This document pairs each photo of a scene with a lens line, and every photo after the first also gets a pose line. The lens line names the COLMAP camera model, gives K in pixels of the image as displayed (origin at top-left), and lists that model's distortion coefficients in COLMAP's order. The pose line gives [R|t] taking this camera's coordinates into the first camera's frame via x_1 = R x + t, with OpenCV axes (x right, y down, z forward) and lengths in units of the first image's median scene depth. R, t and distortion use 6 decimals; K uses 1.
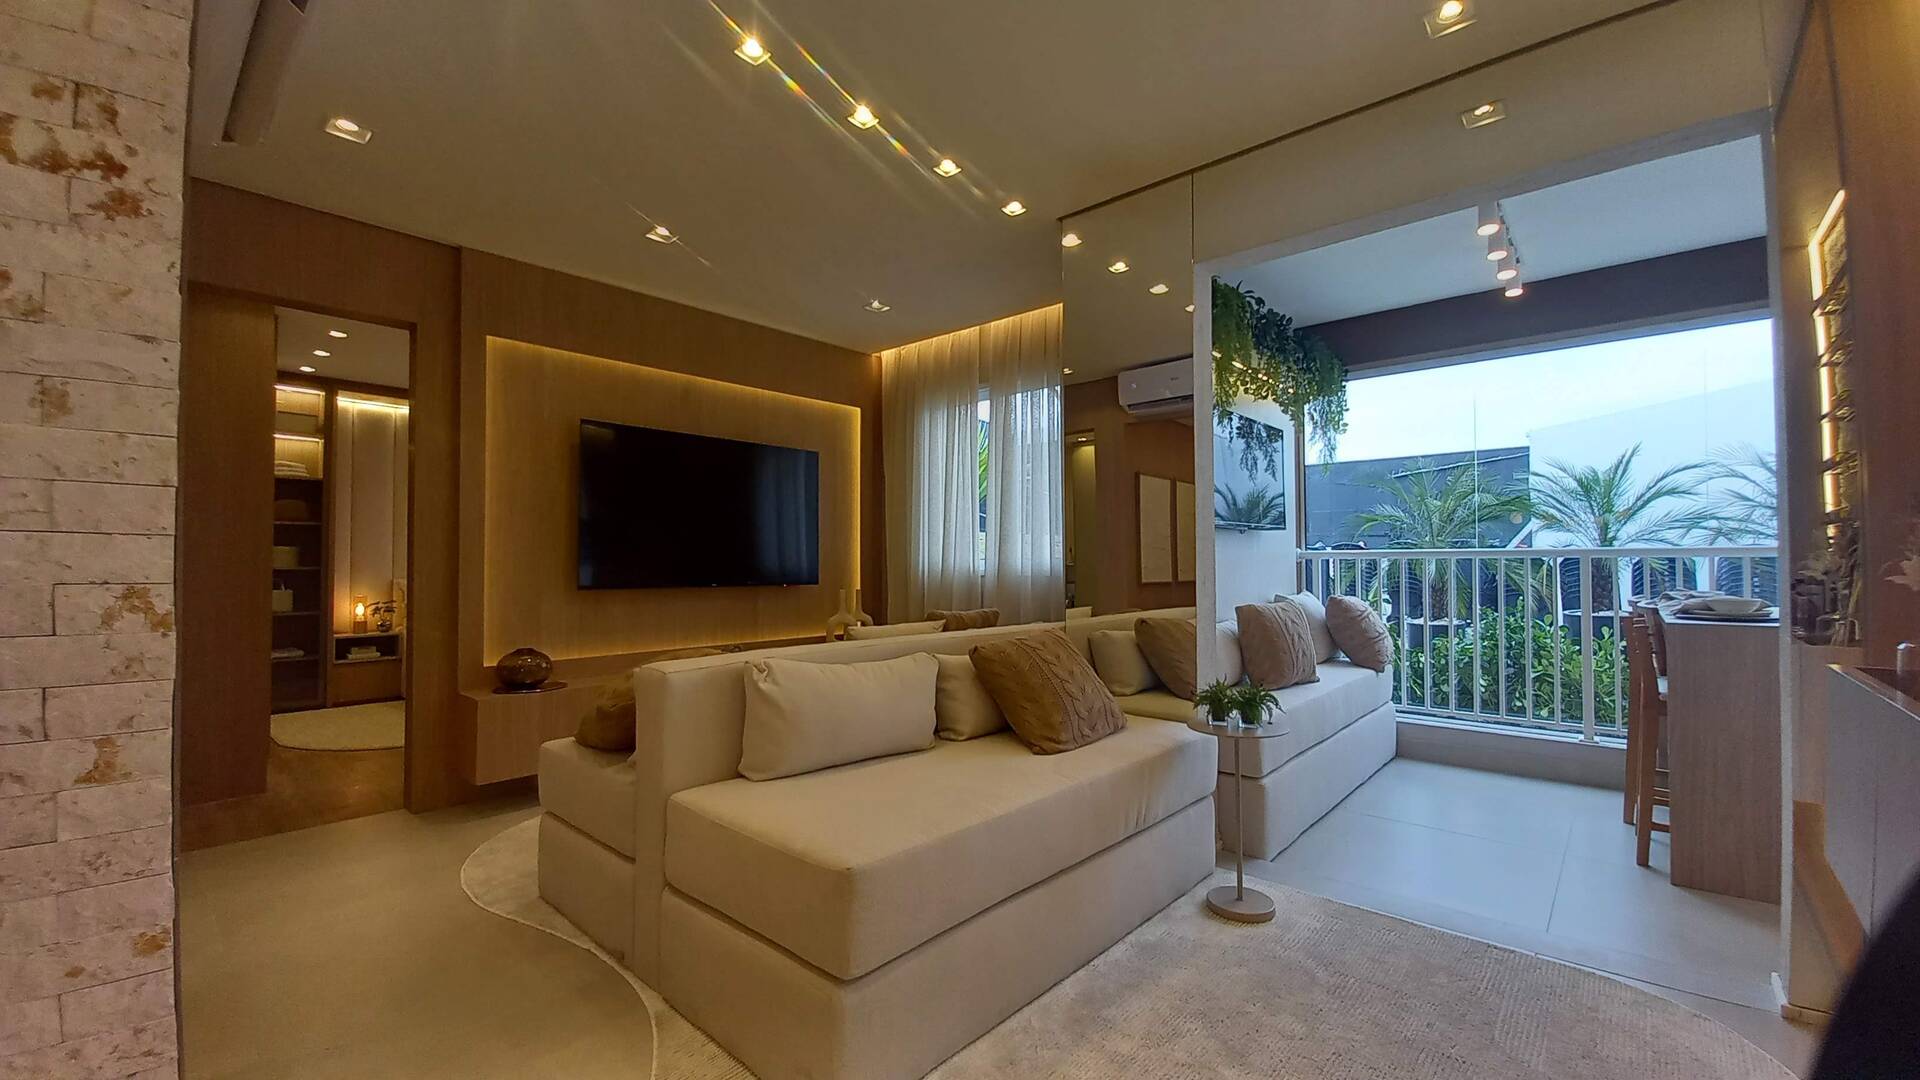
lens RADIAL K [[751.8, 0, 964.7], [0, 751.8, 551.7], [0, 0, 1]] dist [0.024109, -0.020201]
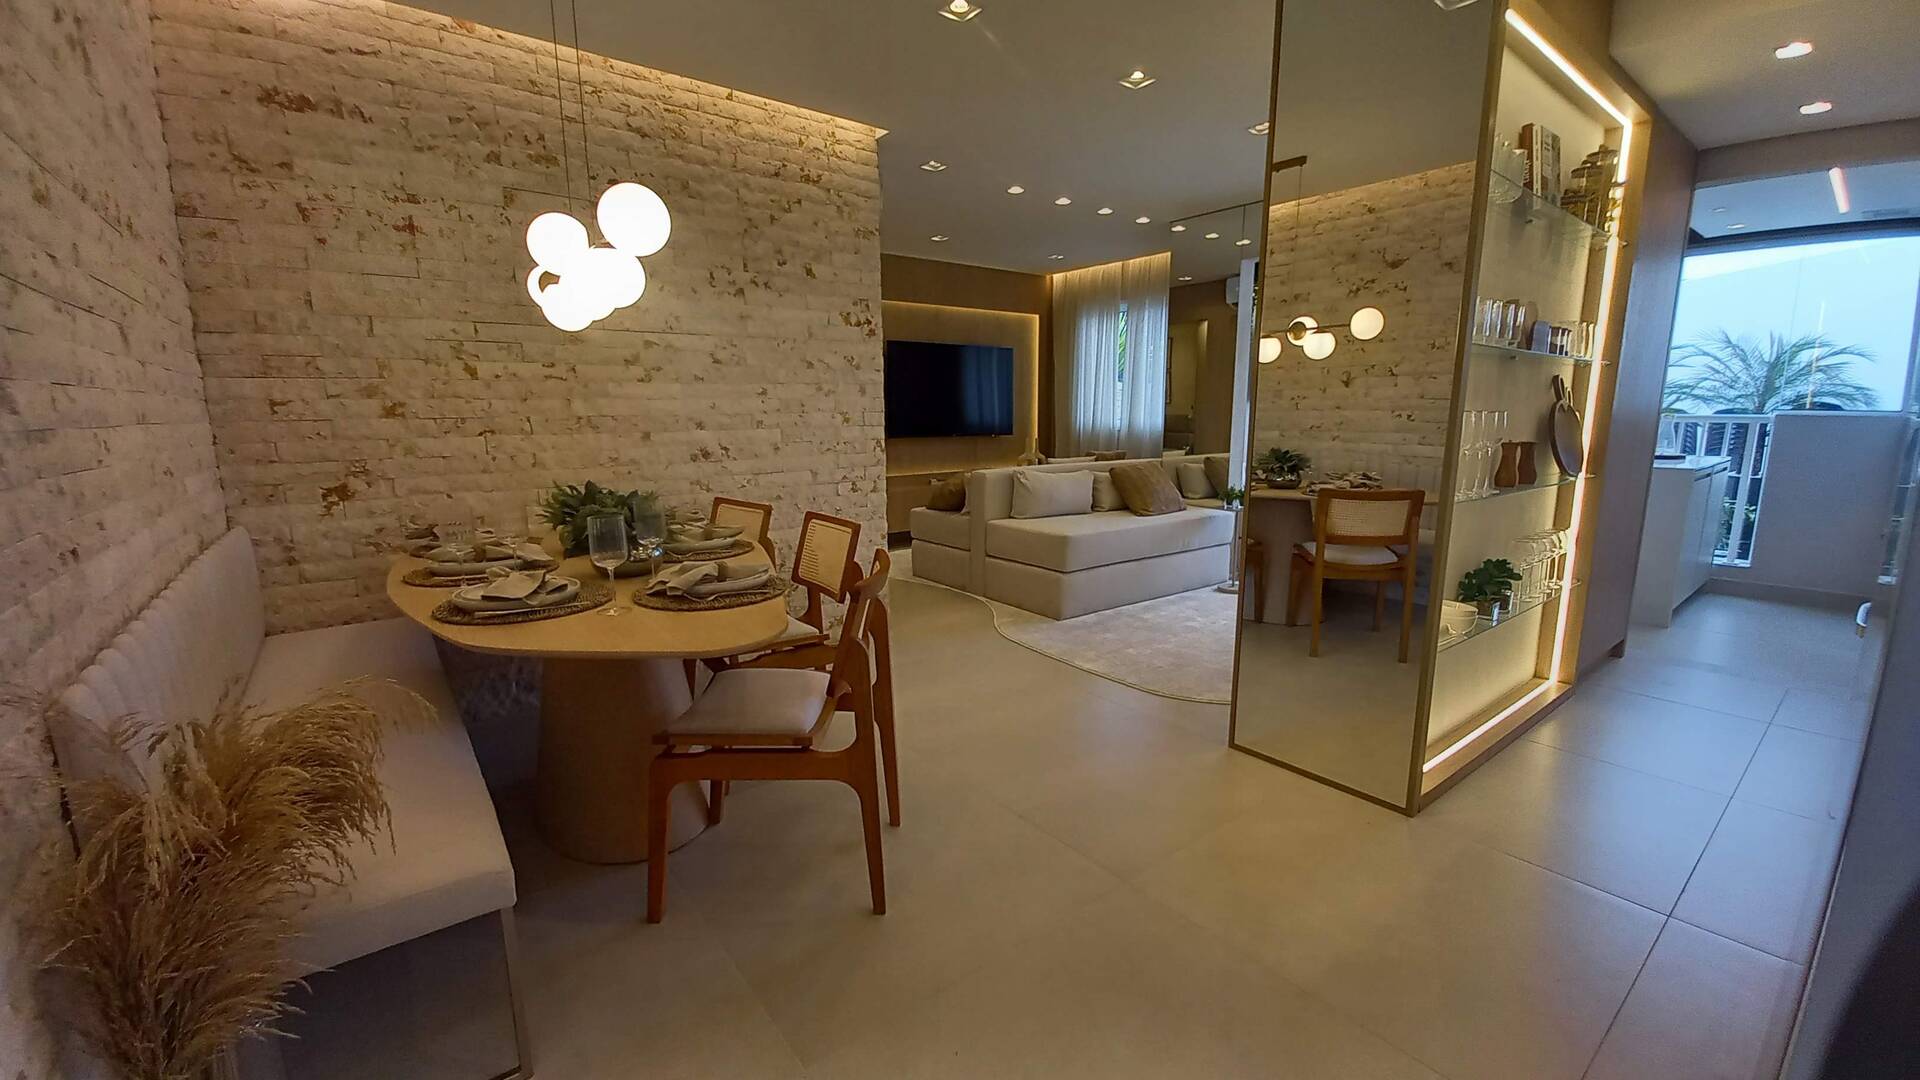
lens RADIAL K [[762.3, 0, 960.0], [0, 762.3, 540.0], [0, 0, 1]] dist [-0.001428, -0.009864]
pose [[0.982717, 0.029627, -0.182730, -0.005565], [0.005108, 0.982393, 0.186756, -0.056891], [0.185045, -0.184462, 0.965263, -0.883173]]
